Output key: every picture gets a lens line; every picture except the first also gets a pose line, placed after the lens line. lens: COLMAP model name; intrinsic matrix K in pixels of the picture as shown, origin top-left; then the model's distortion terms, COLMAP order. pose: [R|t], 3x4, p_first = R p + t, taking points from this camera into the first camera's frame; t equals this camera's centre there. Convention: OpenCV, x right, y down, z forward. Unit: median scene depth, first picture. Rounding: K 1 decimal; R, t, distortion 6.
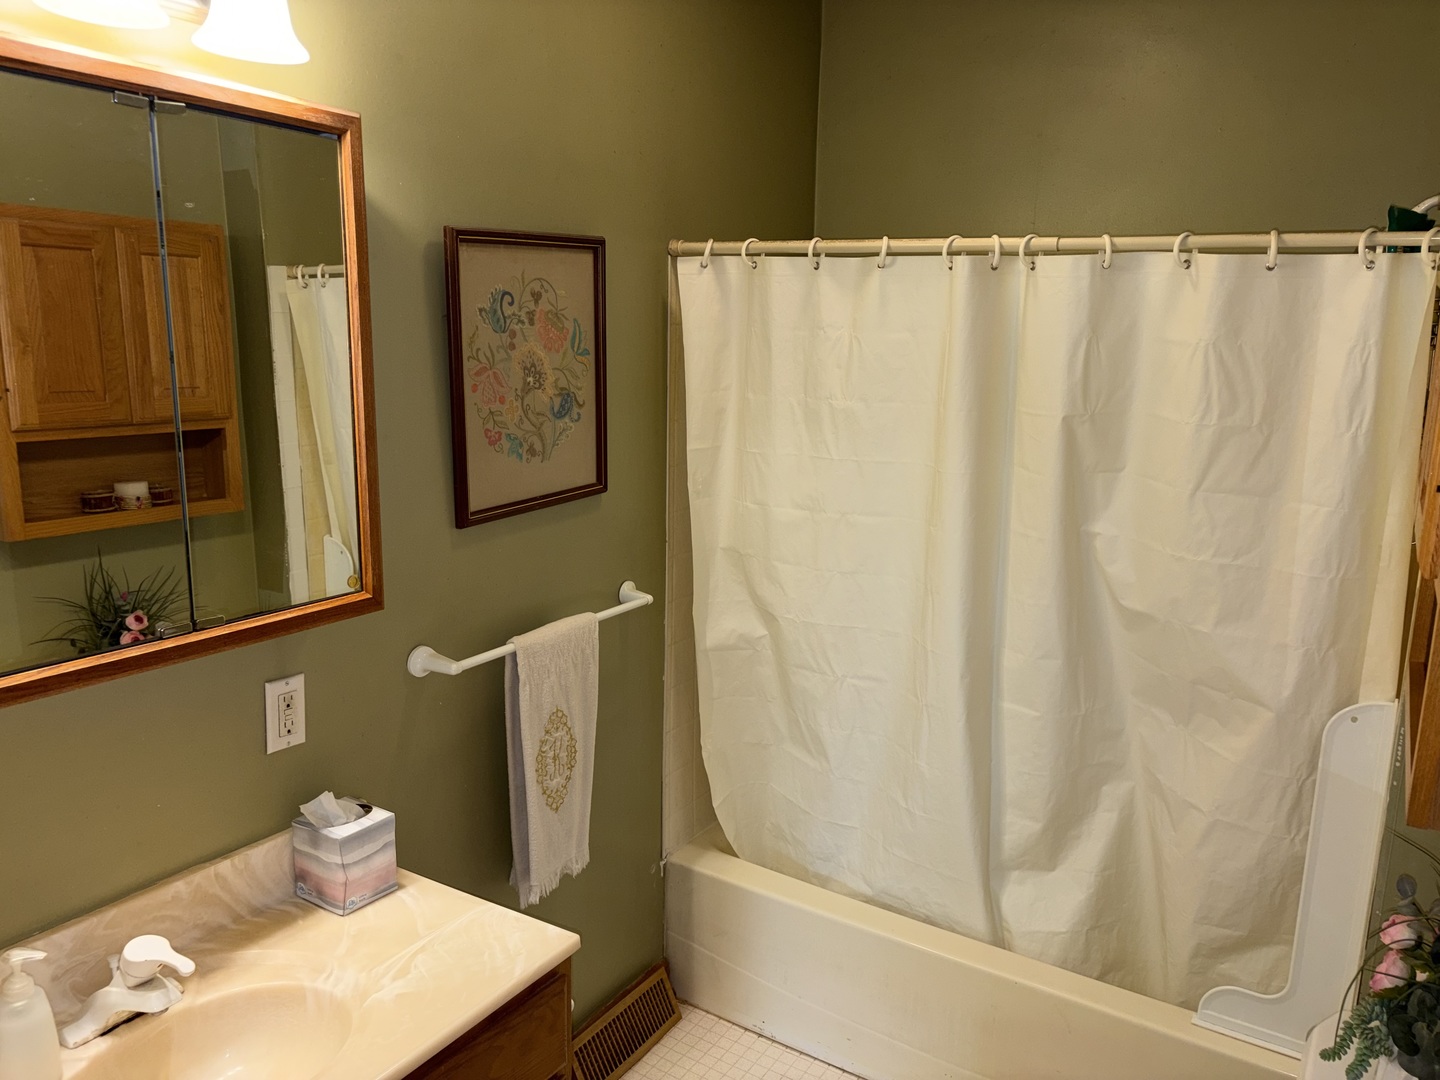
lens RADIAL K [[1091.9, 0, 731.1], [0, 1091.9, 546.2], [0, 0, 1]] dist [0.064451, -0.074360]
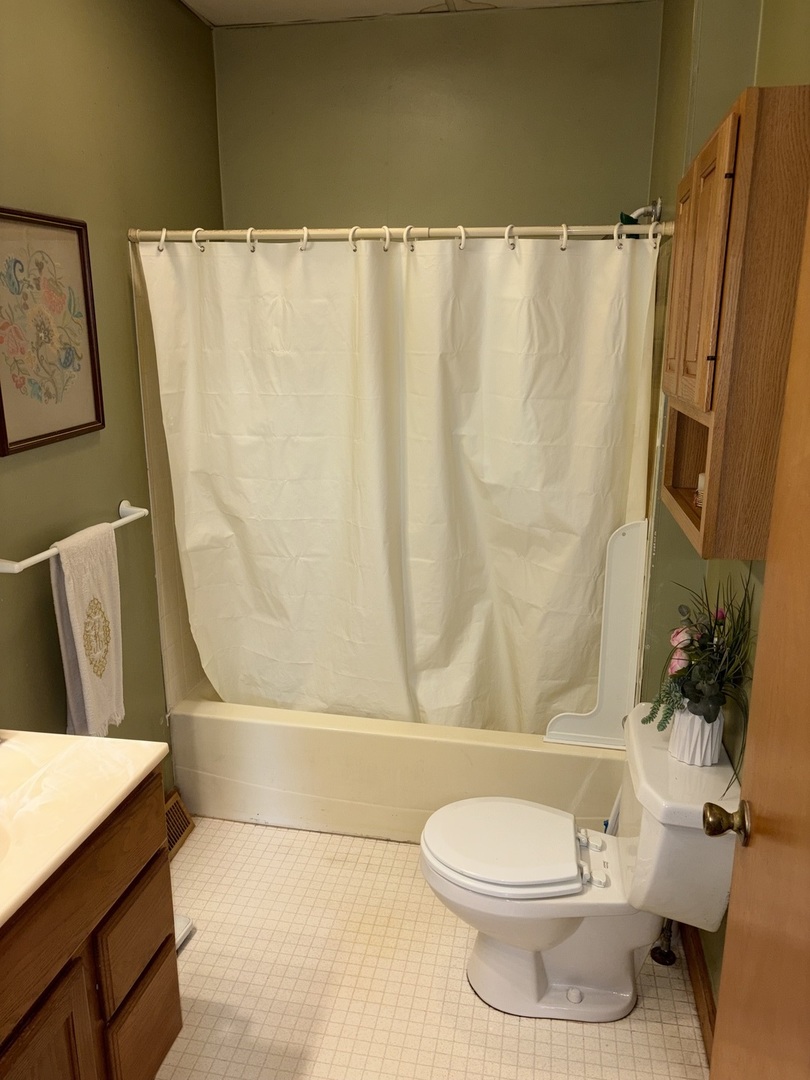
lens RADIAL K [[818.9, 0, 406.4], [0, 818.9, 546.5], [0, 0, 1]] dist [0.064451, -0.074360]
pose [[0.933422, -0.109445, 0.341680, -0.137304], [0.091098, 0.993425, 0.069342, 0.054664], [-0.347023, -0.033599, 0.937255, -0.024334]]
